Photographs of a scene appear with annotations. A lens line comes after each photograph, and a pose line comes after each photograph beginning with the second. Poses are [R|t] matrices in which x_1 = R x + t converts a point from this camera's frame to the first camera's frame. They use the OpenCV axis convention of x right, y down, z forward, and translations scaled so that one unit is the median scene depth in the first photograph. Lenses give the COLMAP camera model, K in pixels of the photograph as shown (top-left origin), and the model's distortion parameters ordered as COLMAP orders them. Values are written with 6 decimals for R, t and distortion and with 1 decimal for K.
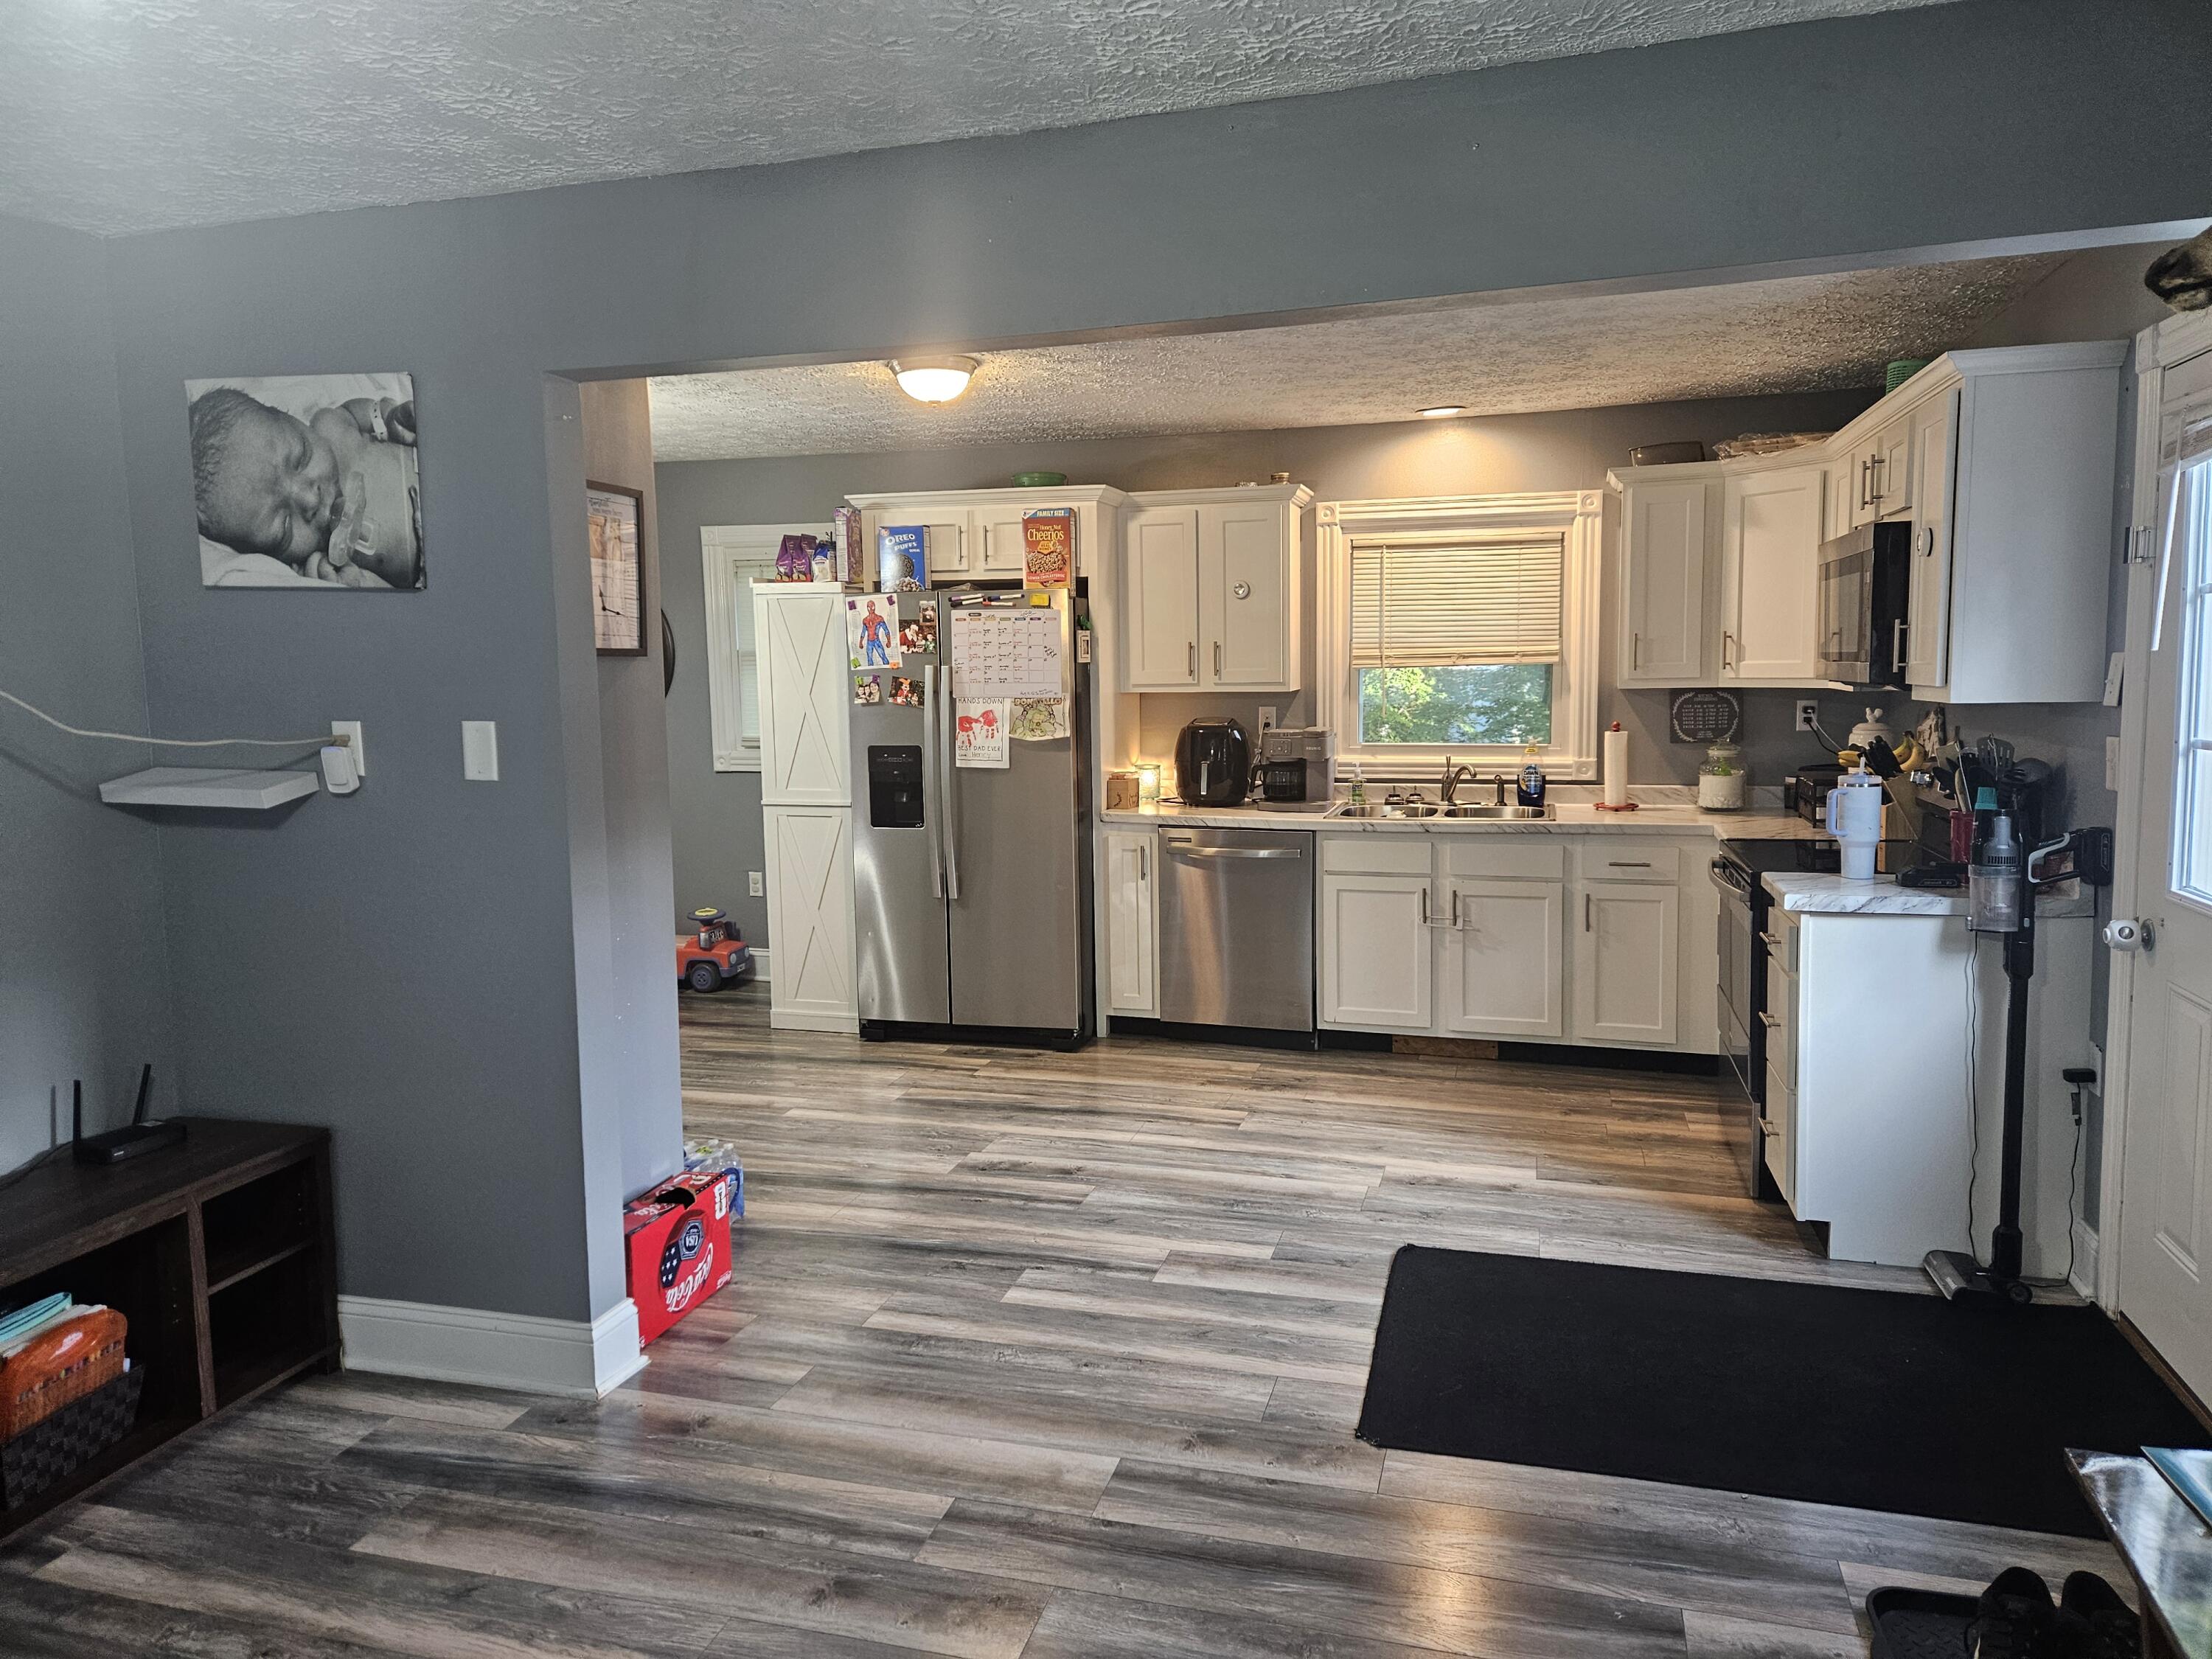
lens RADIAL K [[1479.6, 0, 1106.1], [0, 1479.6, 814.6], [0, 0, 1]] dist [0.077690, -0.065219]
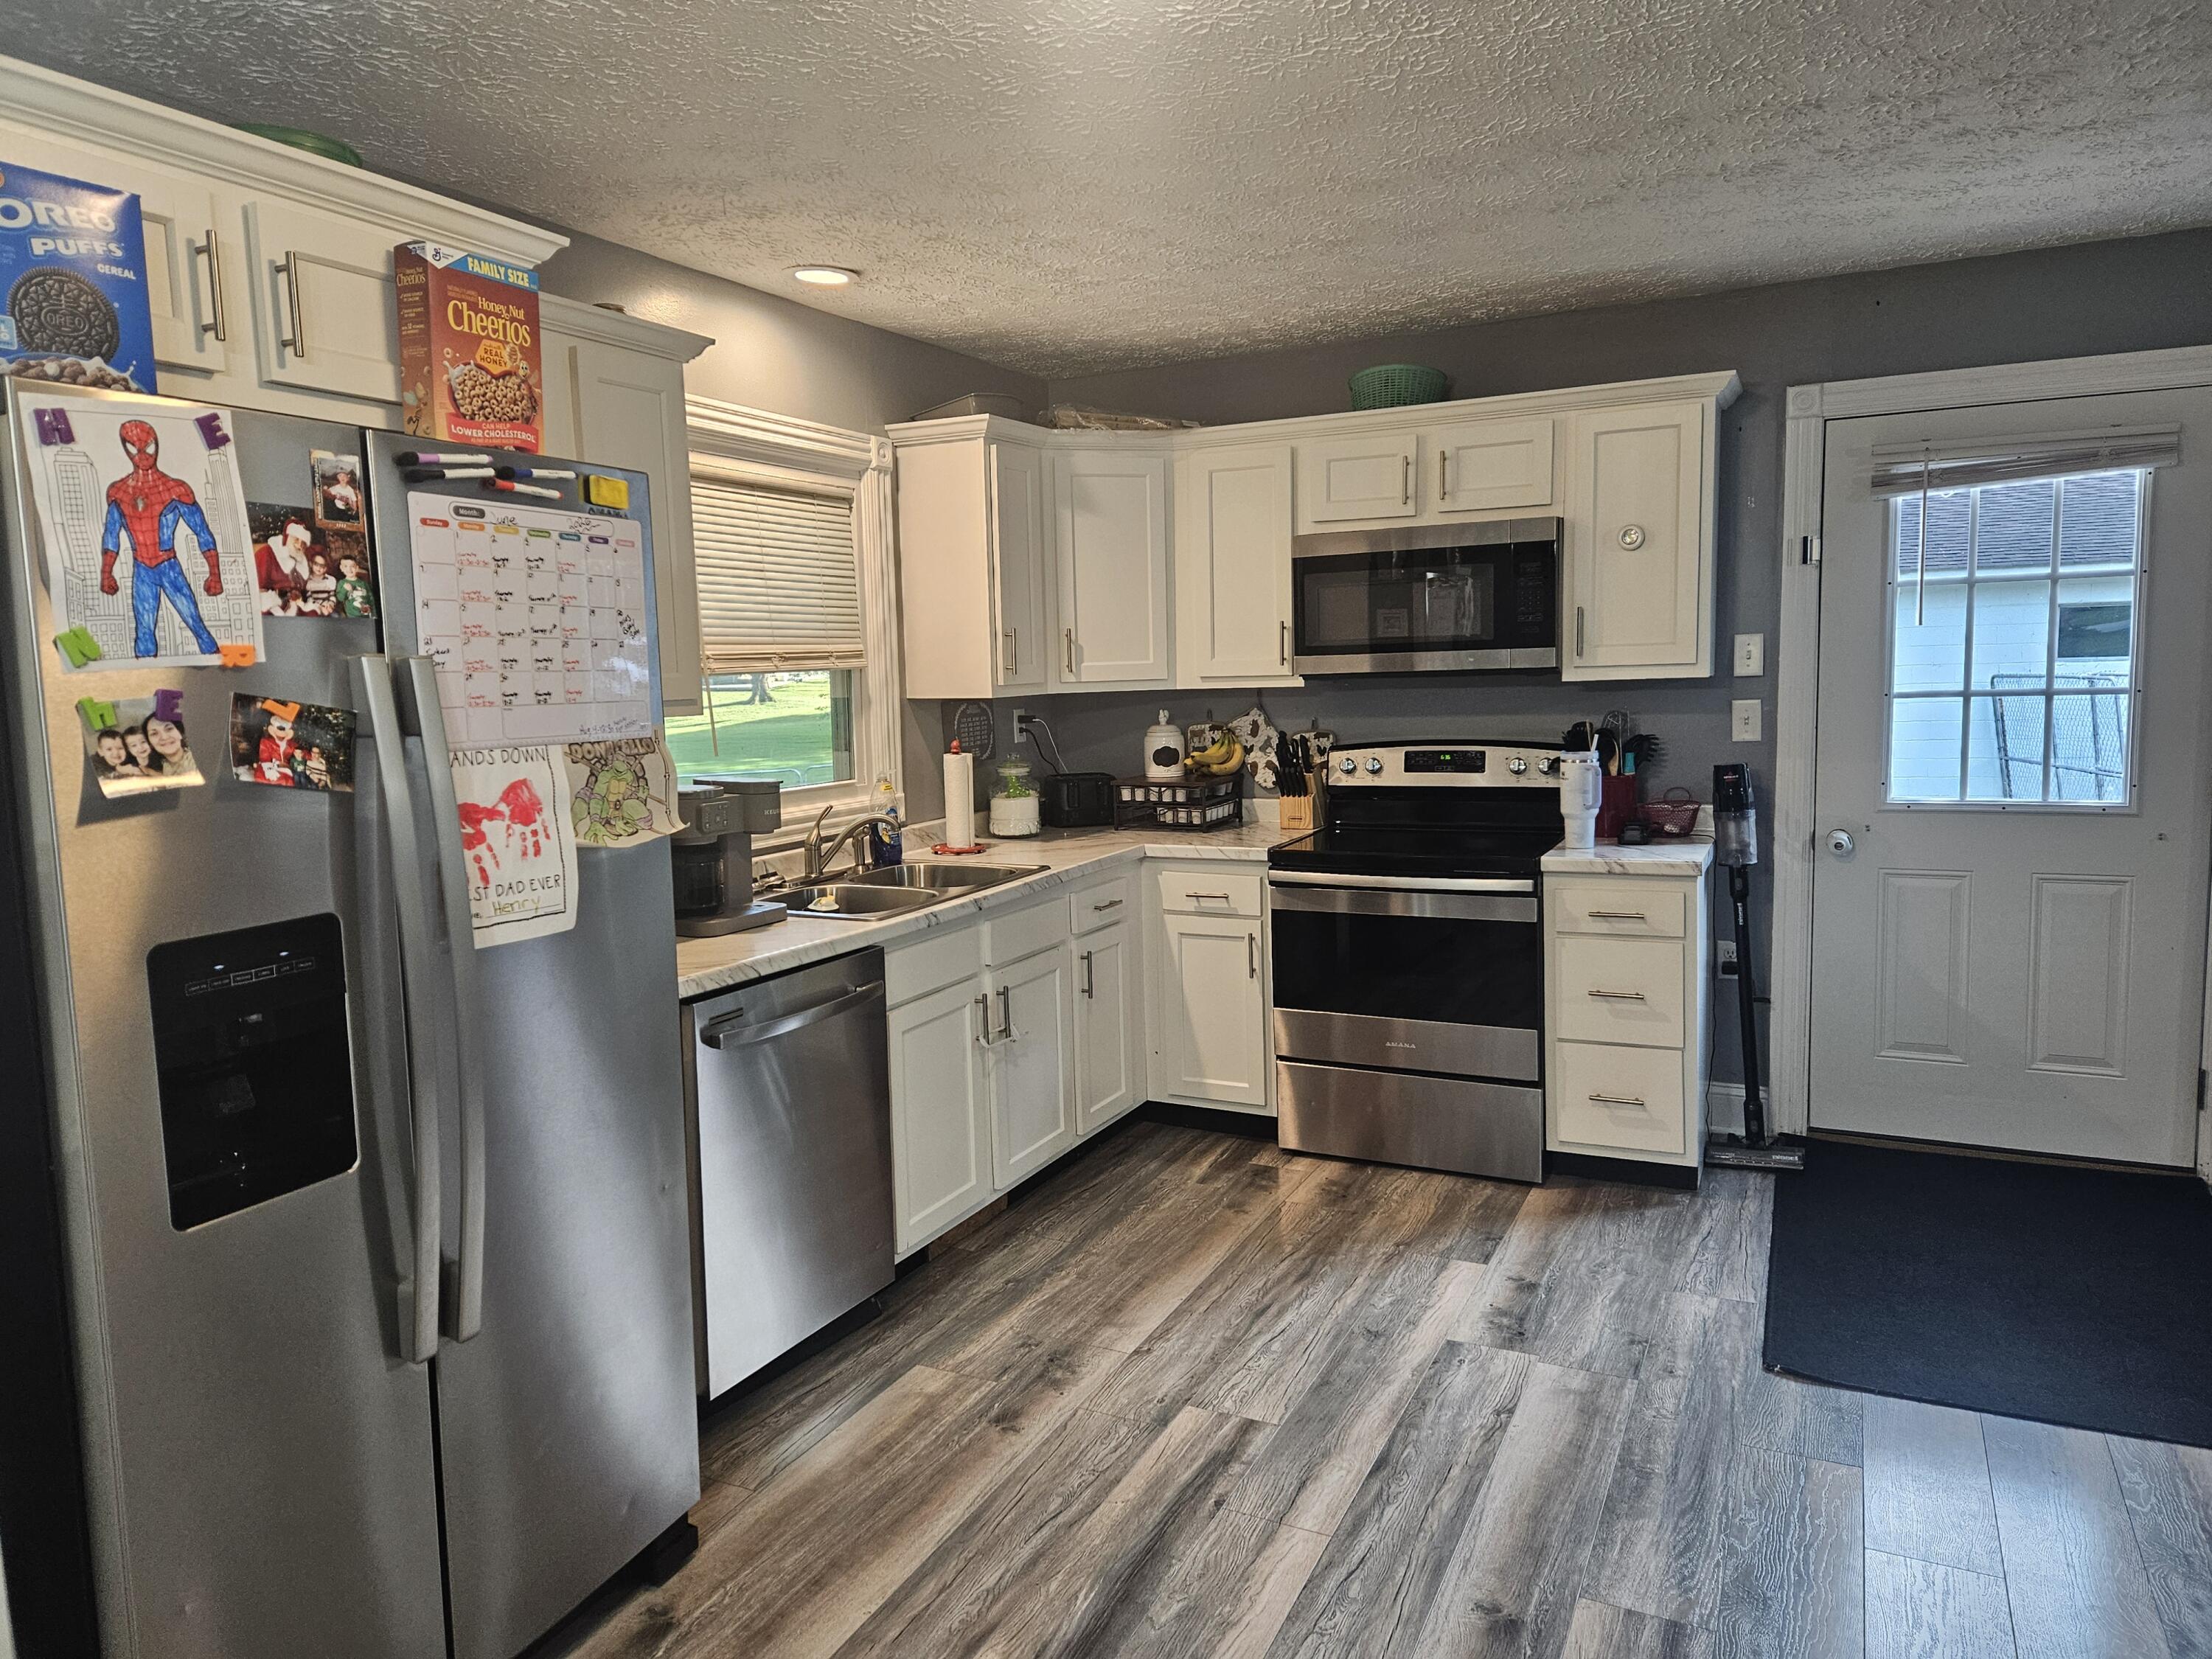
lens RADIAL K [[1479.6, 0, 1091.2], [0, 1479.6, 825.5], [0, 0, 1]] dist [0.077690, -0.065219]
pose [[0.168193, -0.099166, 0.980754, -0.417338], [0.127096, 0.988804, 0.078183, -0.070633], [-0.977526, 0.111500, 0.178913, 0.798958]]
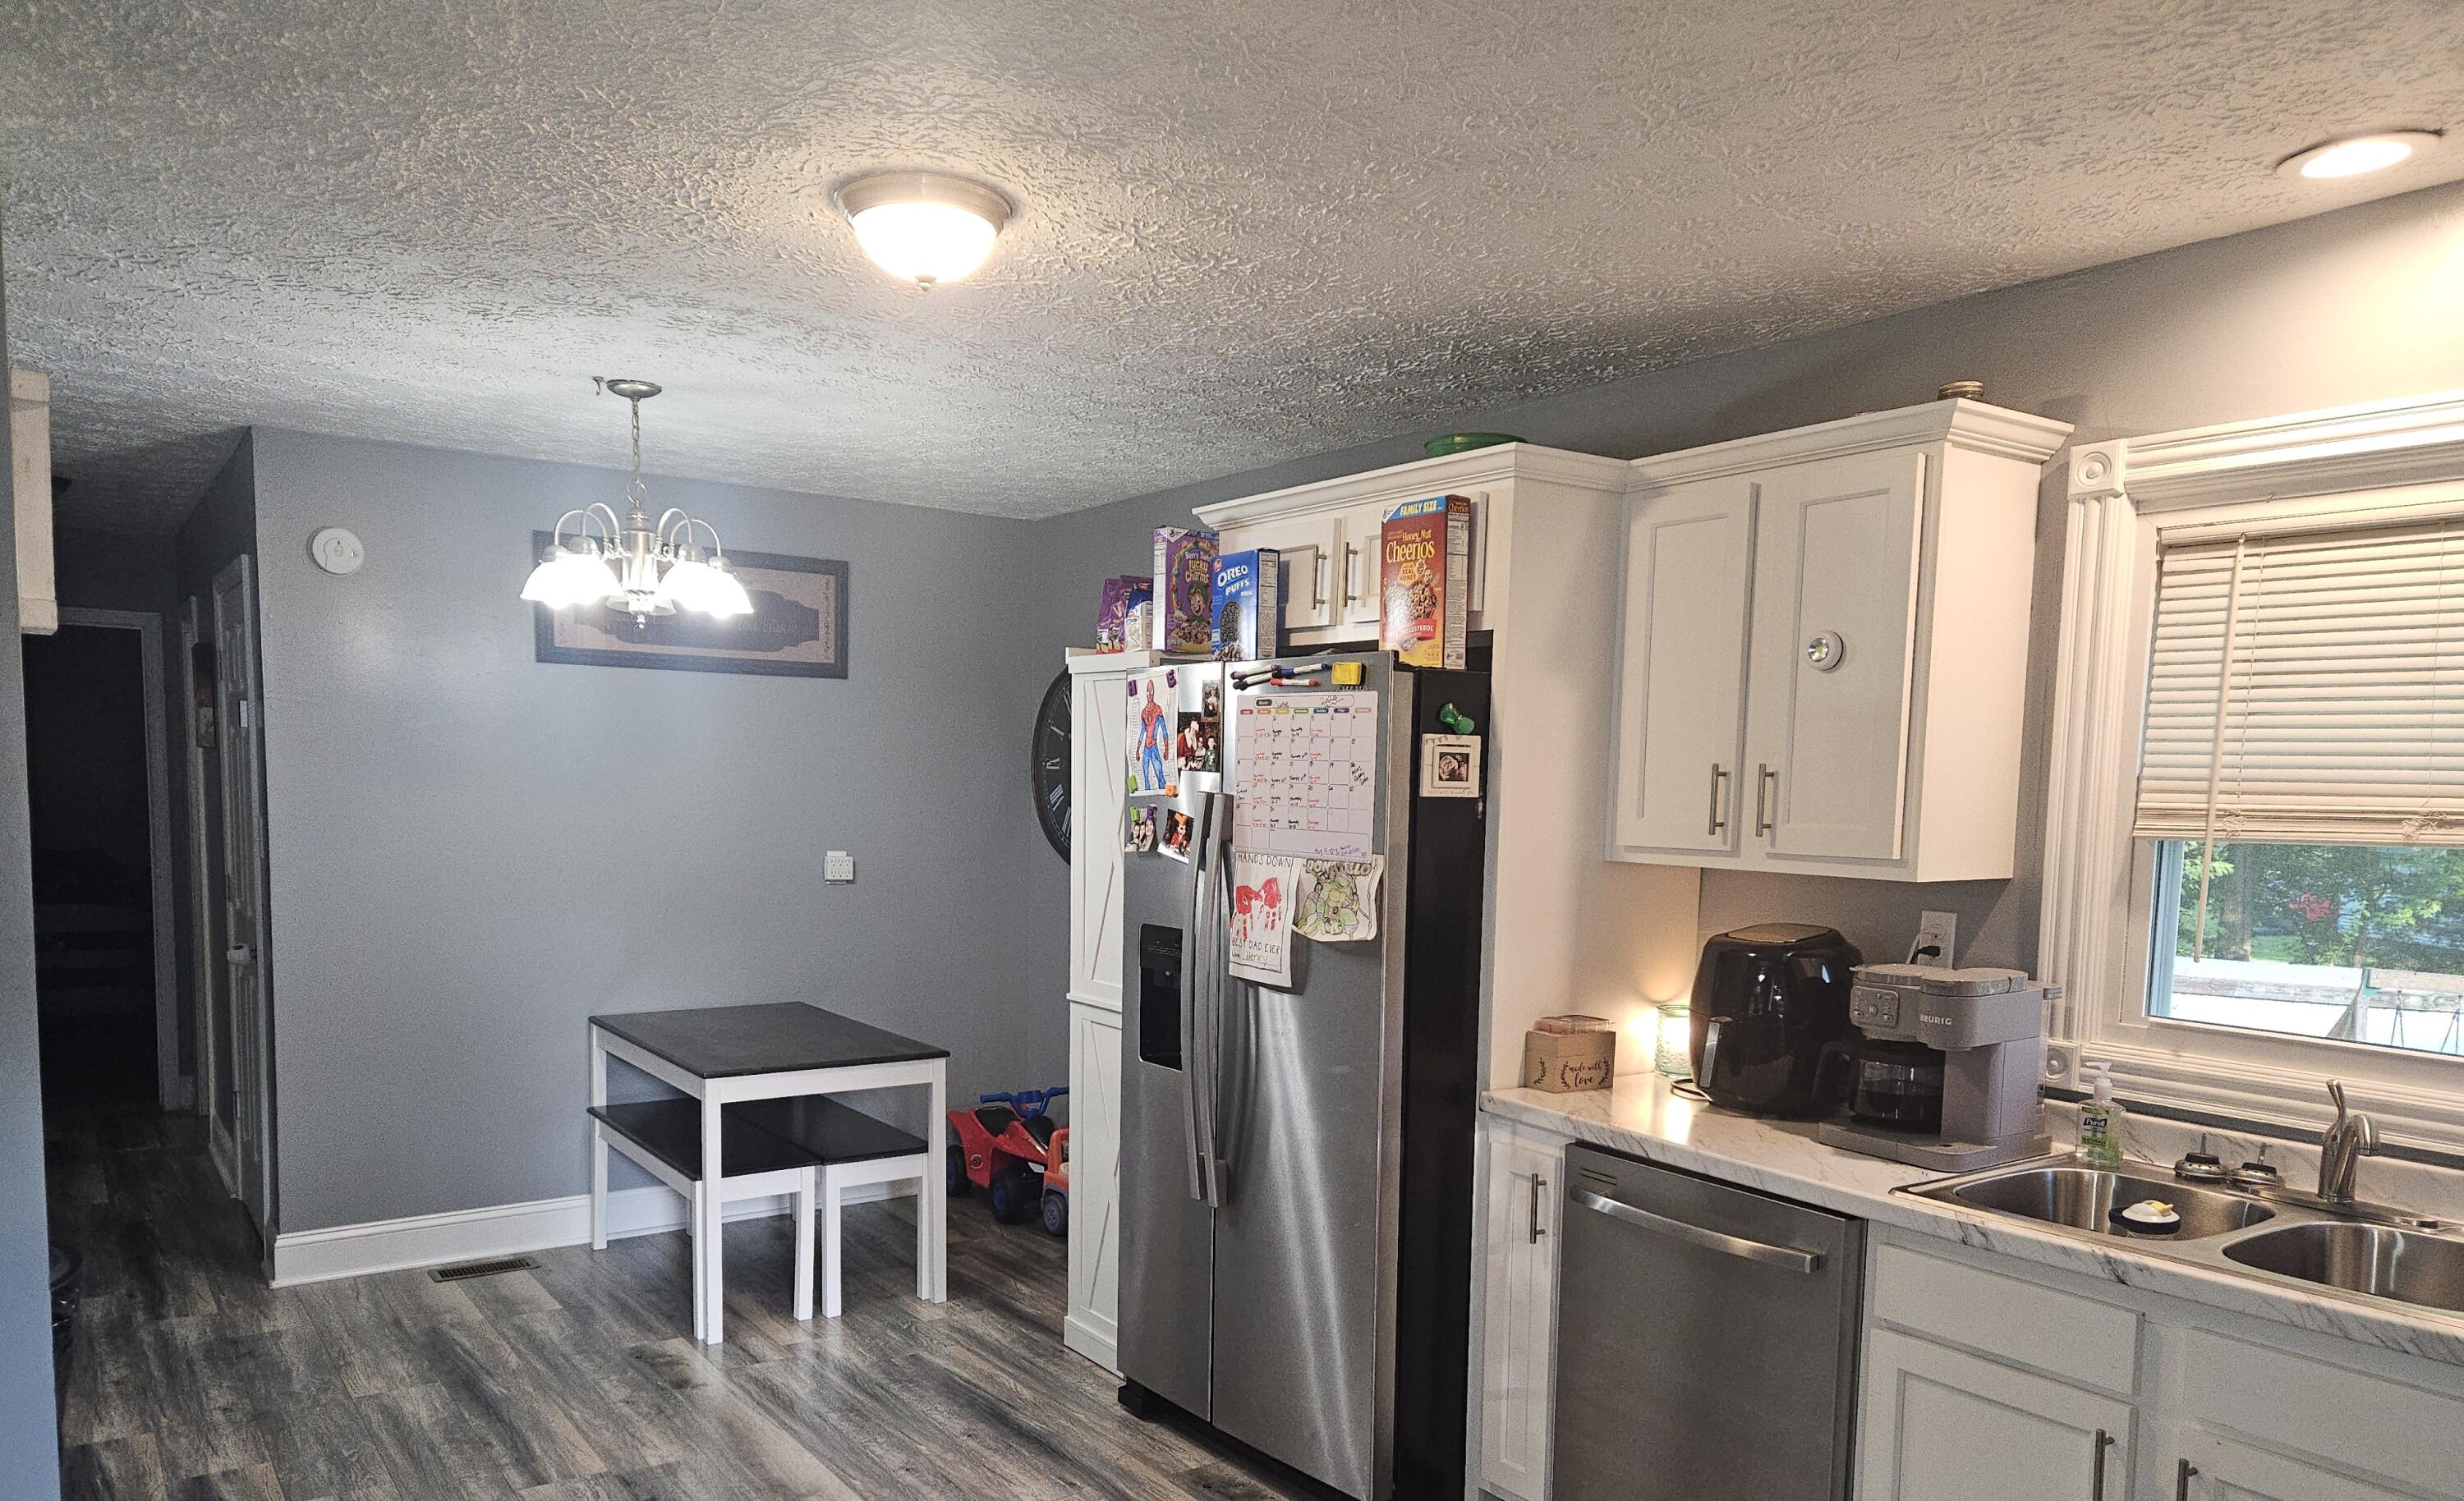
lens RADIAL K [[1679.0, 0, 1112.9], [0, 1679.0, 957.0], [0, 0, 1]] dist [-0.008044, -0.004151]
pose [[0.748501, 0.100204, -0.655519, 0.285221], [-0.098863, 0.994332, 0.039109, -0.060037], [0.655723, 0.035533, 0.754165, 0.497048]]
